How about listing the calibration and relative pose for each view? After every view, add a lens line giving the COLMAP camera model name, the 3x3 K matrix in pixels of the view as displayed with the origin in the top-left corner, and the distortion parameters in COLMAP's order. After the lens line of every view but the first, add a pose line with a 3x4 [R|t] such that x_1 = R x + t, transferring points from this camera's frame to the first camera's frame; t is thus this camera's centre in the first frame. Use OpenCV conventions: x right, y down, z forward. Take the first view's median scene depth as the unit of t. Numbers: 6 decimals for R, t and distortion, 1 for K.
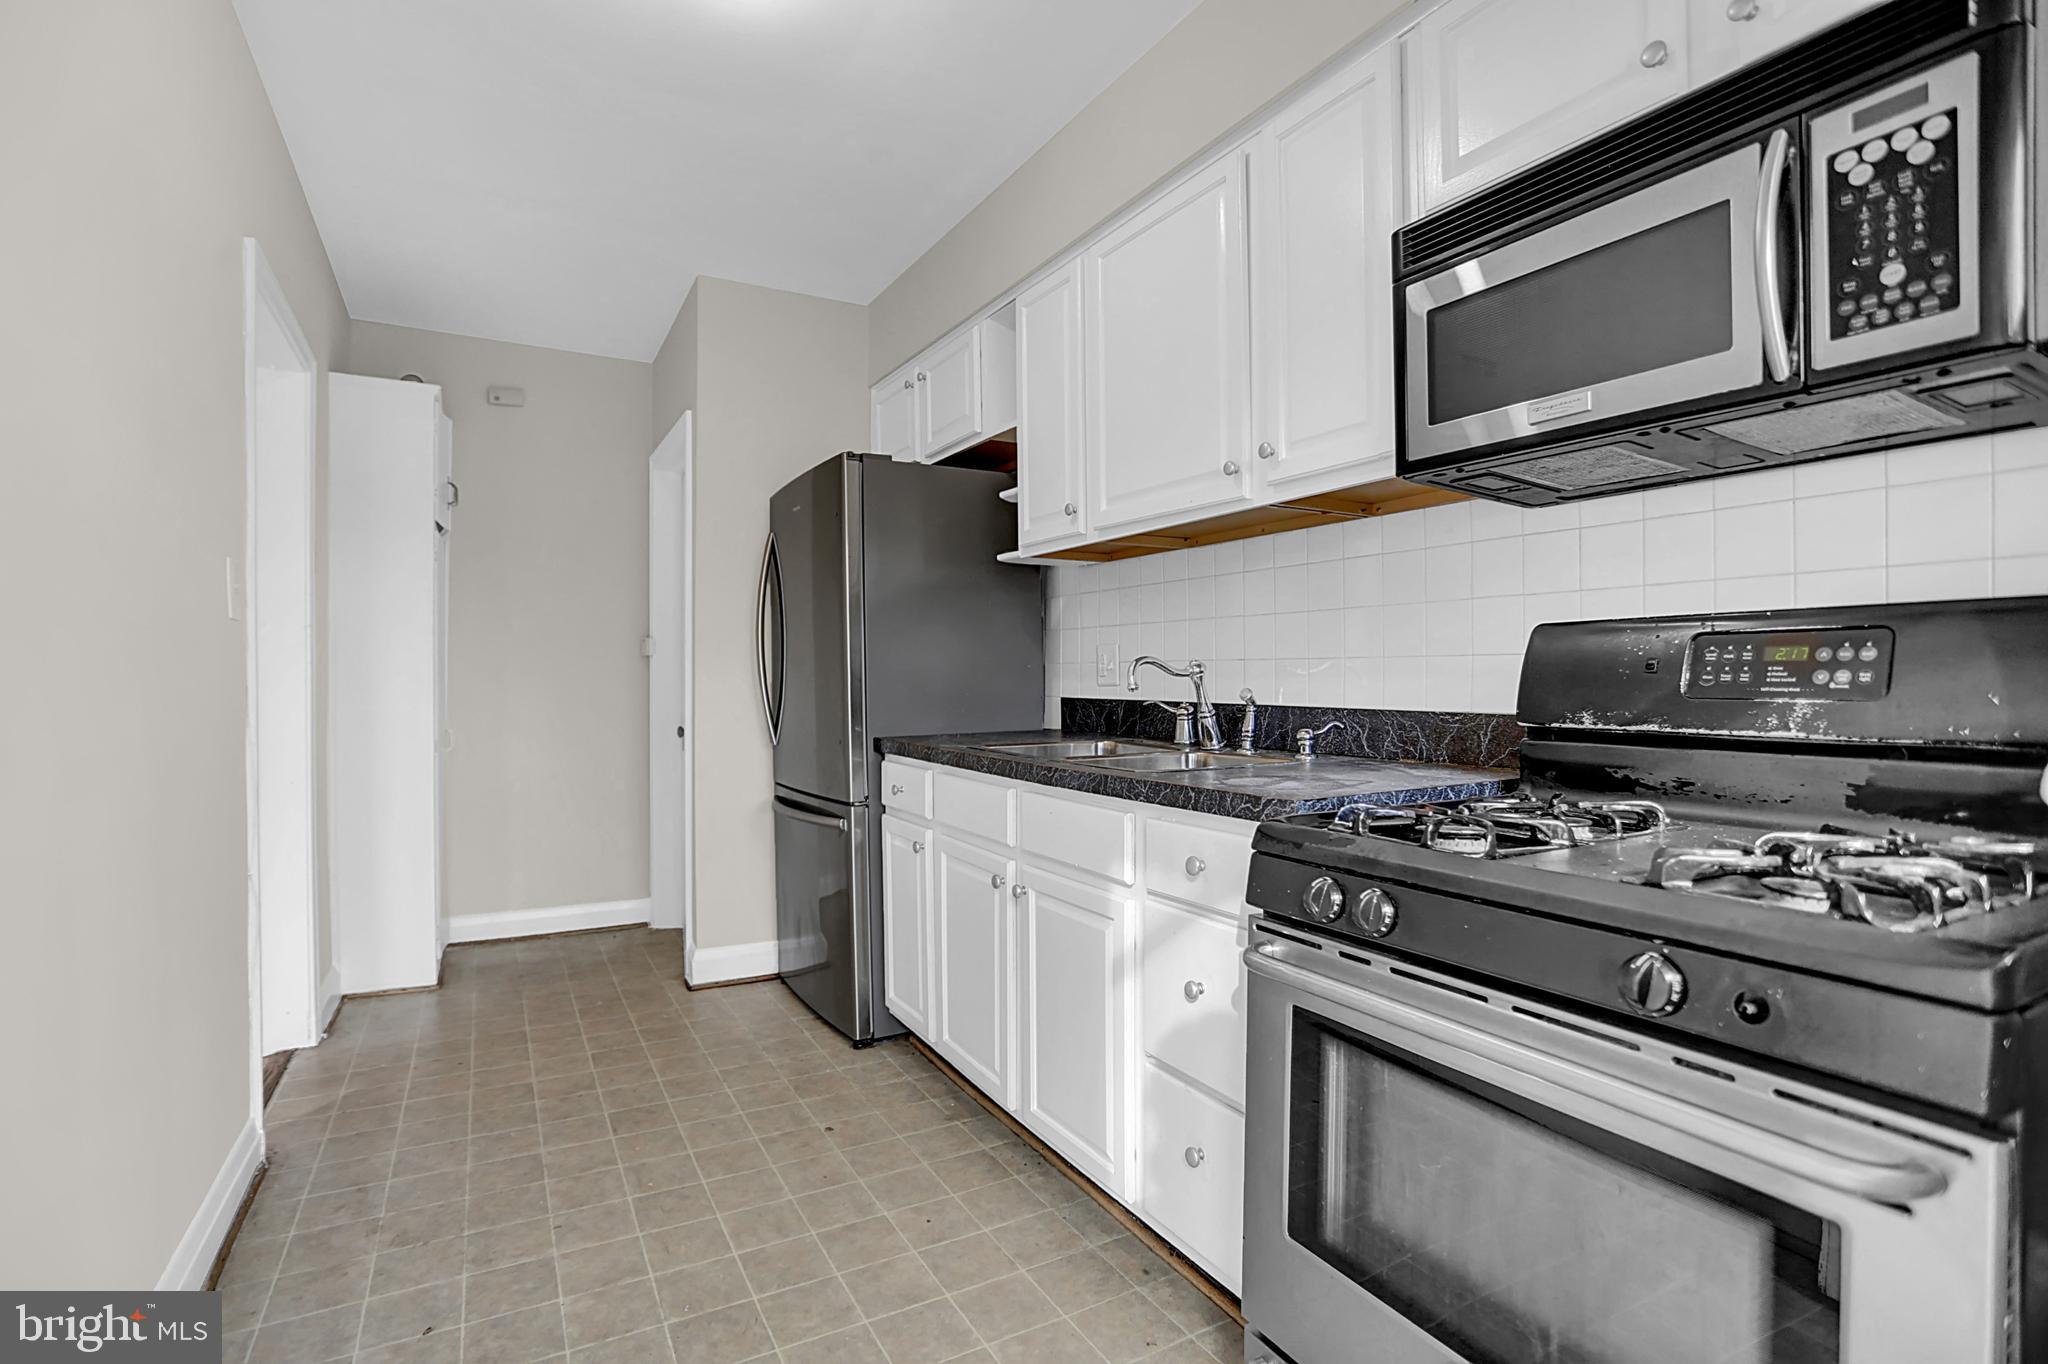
lens RADIAL K [[978.8, 0, 1030.3], [0, 978.8, 684.7], [0, 0, 1]] dist [-0.081196, 0.023750]
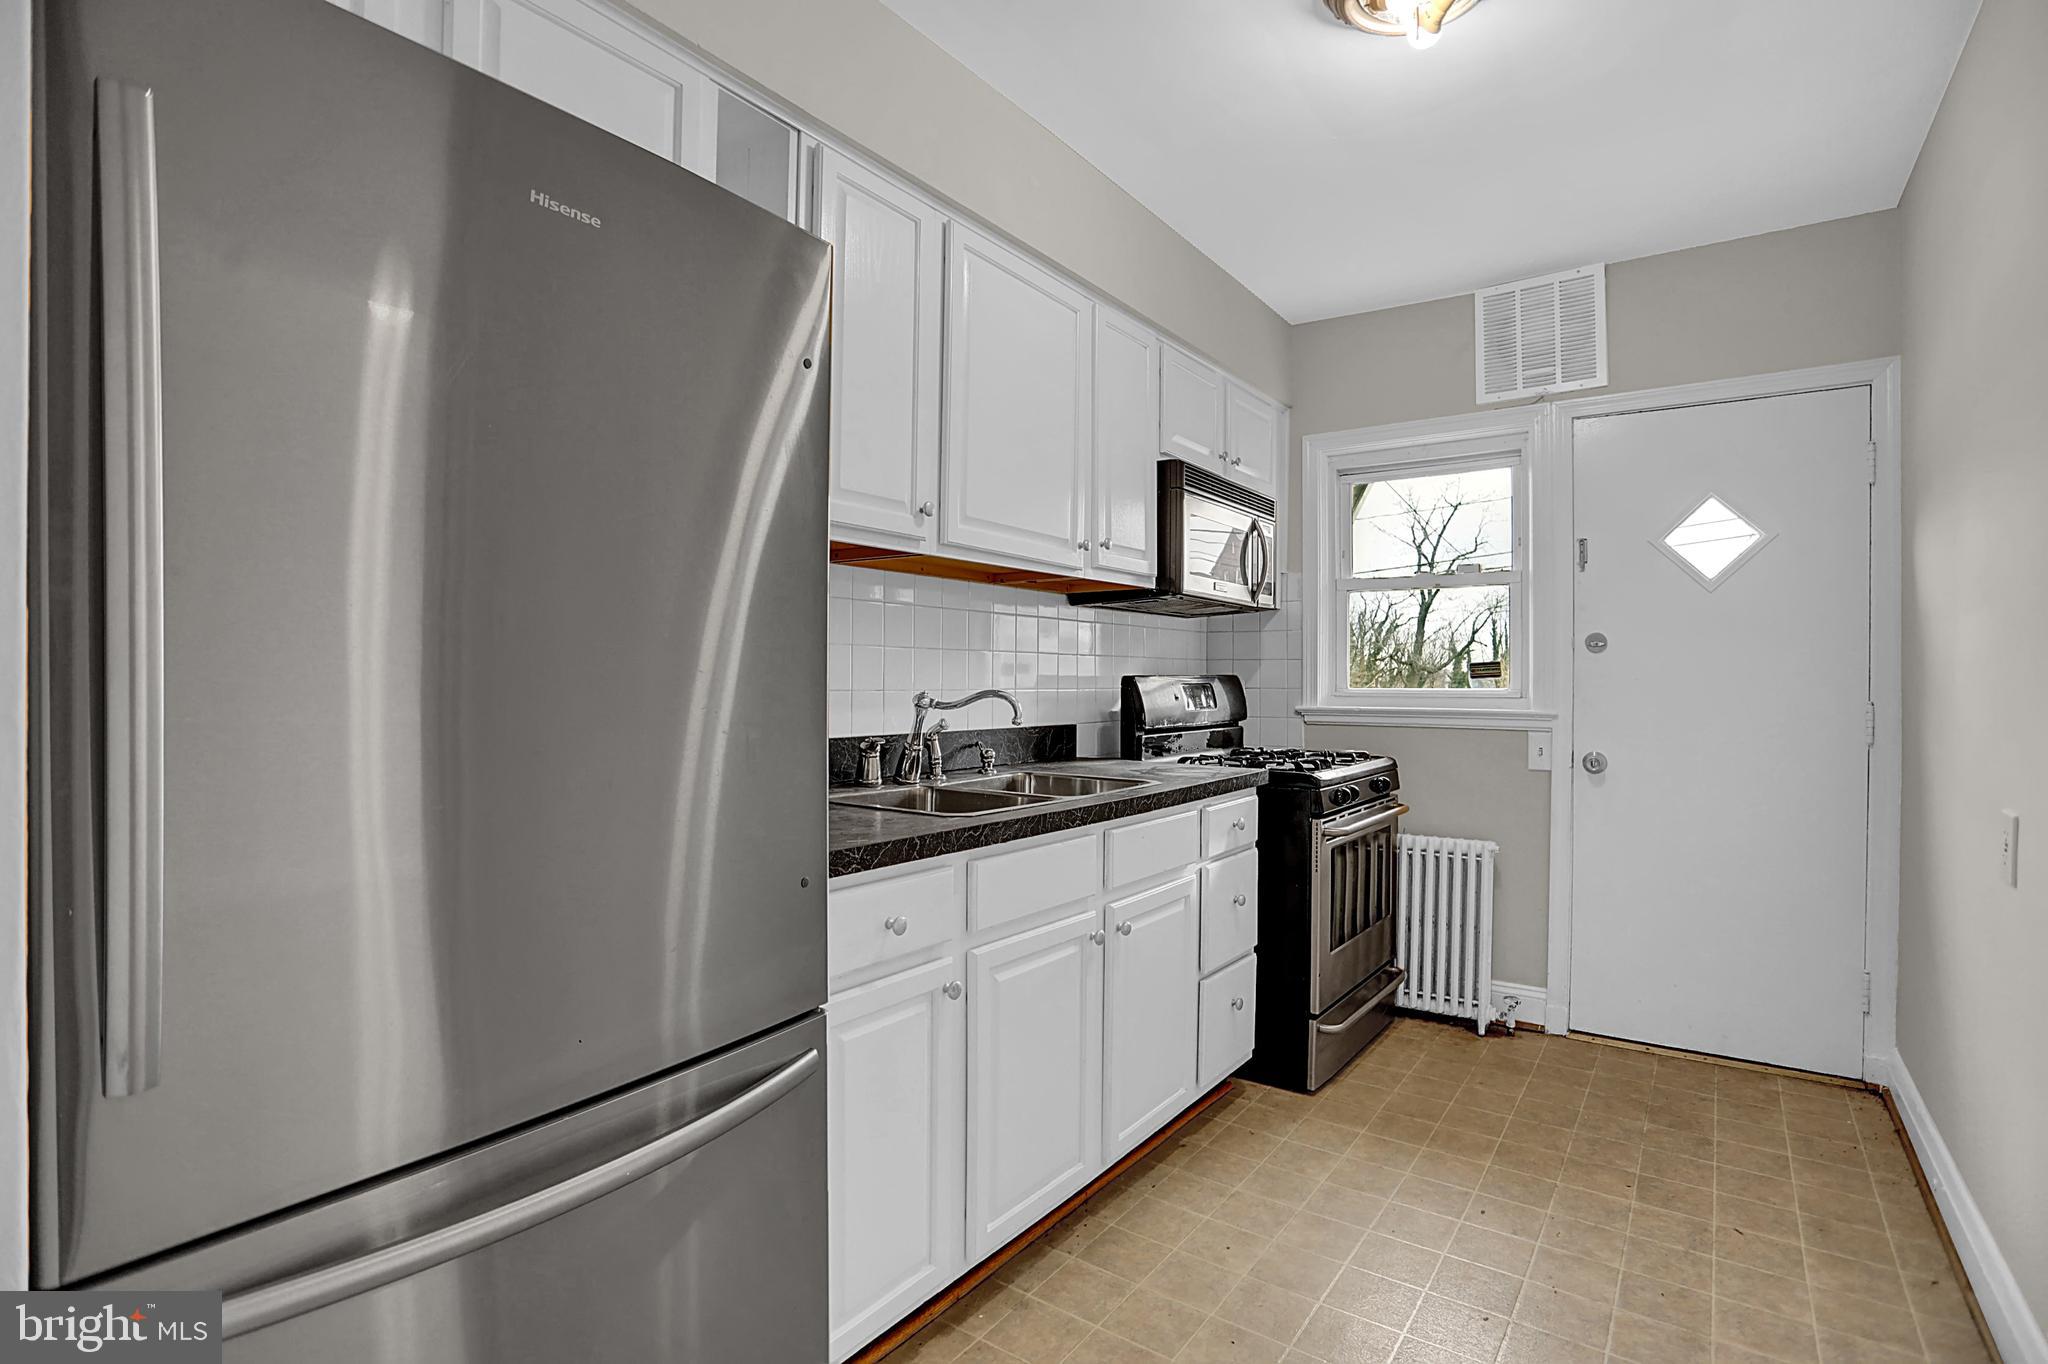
lens RADIAL K [[990.5, 0, 1024.0], [0, 990.5, 682.0], [0, 0, 1]] dist [-0.069062, 0.027038]
pose [[-0.418523, -0.005697, 0.908188, -0.887833], [0.000343, 0.999979, 0.006431, -0.047442], [-0.908206, 0.003003, -0.418513, 1.518538]]
